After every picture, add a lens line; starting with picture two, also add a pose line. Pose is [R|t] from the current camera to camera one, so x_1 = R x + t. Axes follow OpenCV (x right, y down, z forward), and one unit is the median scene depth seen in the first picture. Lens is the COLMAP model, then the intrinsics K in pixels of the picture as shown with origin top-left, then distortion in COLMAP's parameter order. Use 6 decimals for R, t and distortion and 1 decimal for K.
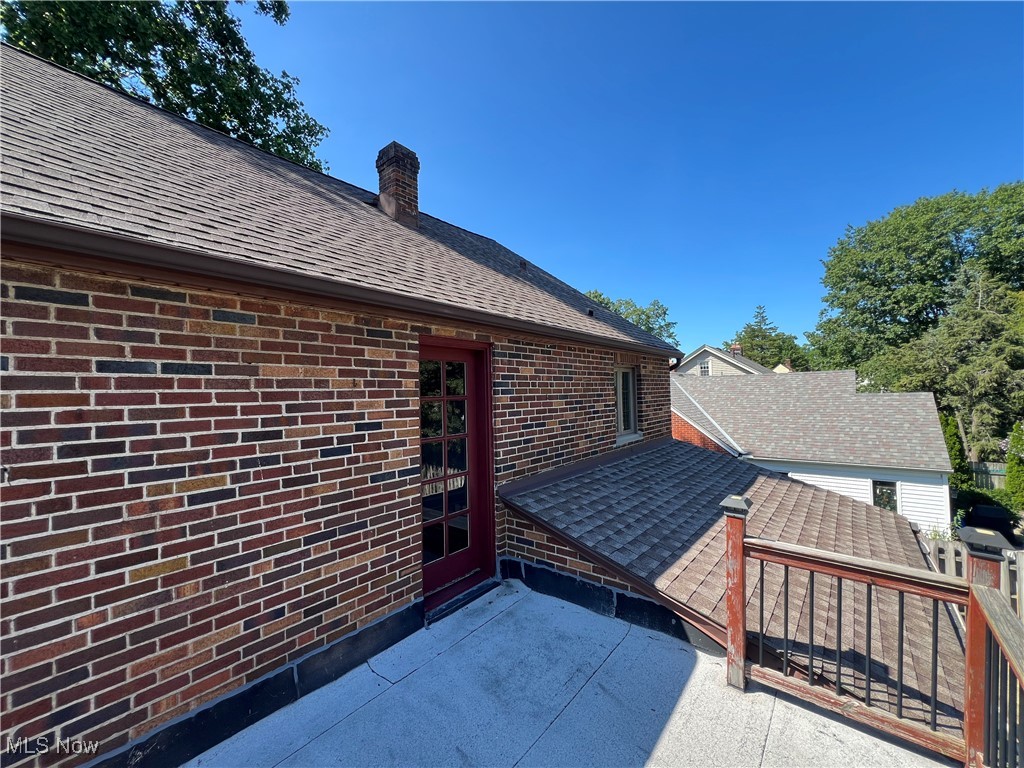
lens RADIAL K [[411.0, 0, 510.6], [0, 411.0, 380.9], [0, 0, 1]] dist [0.000098, 0.000084]
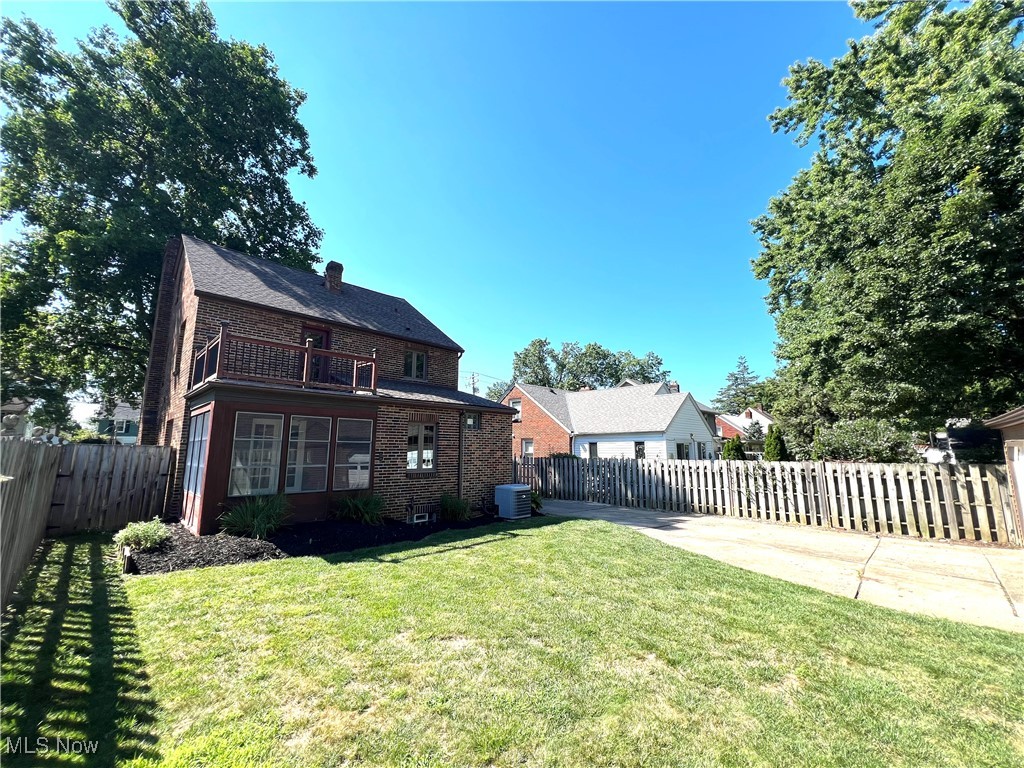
lens RADIAL K [[411.0, 0, 510.3], [0, 411.0, 385.5], [0, 0, 1]] dist [0.000098, 0.000084]
pose [[0.996431, 0.012518, -0.083473, 0.547711], [-0.022543, 0.992487, -0.120255, 0.236118], [0.081341, 0.121708, 0.989227, -0.686898]]
